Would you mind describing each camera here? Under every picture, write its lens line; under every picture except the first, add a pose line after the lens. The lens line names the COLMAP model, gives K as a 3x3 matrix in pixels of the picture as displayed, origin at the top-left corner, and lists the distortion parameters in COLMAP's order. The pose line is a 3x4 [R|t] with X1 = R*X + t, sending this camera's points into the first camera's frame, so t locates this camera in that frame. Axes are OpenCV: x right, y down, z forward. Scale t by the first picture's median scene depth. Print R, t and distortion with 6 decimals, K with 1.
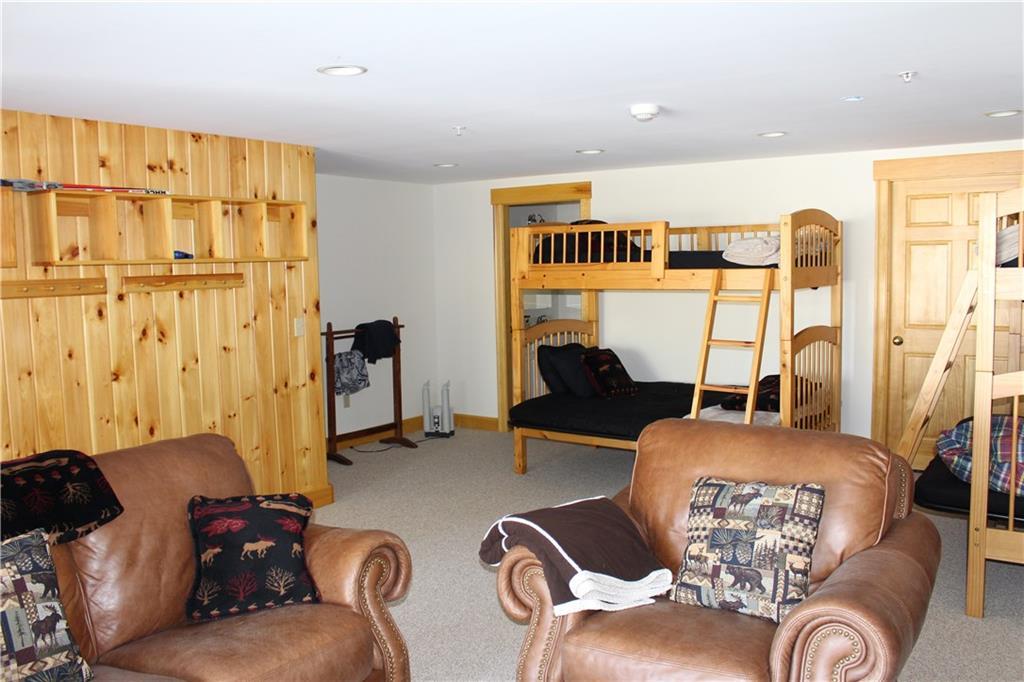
lens RADIAL K [[858.7, 0, 517.3], [0, 858.7, 340.8], [0, 0, 1]] dist [-0.059074, 0.015818]
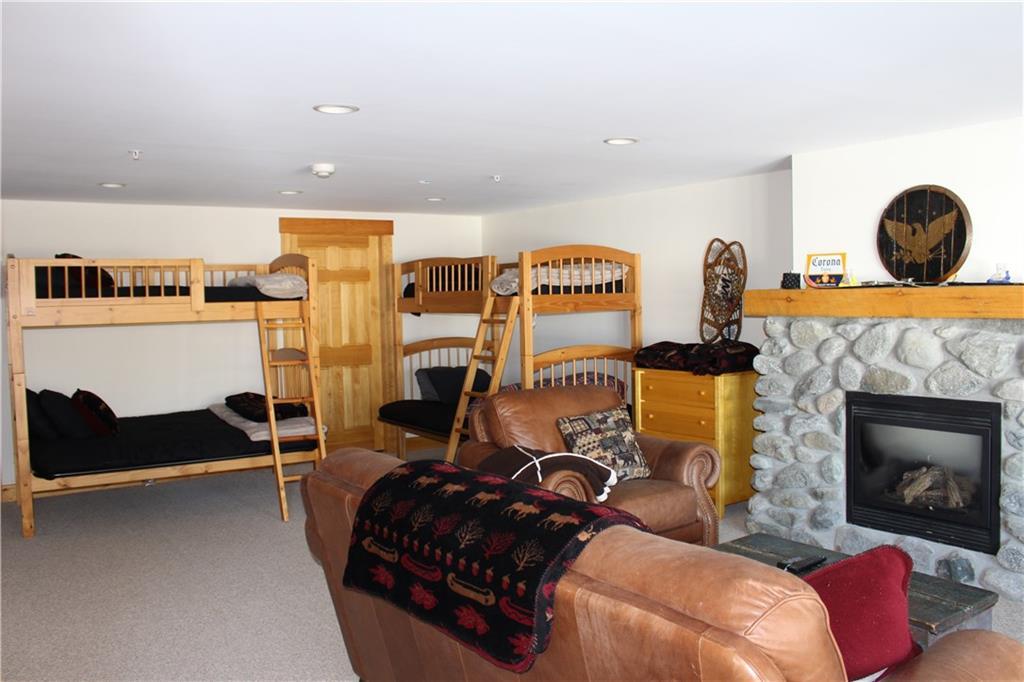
lens RADIAL K [[858.7, 0, 517.8], [0, 858.7, 338.5], [0, 0, 1]] dist [-0.059074, 0.015818]
pose [[0.388690, -0.039104, 0.920538, -0.684697], [0.097352, 0.995249, 0.001172, -0.000949], [-0.916211, 0.089160, 0.390650, 0.220218]]
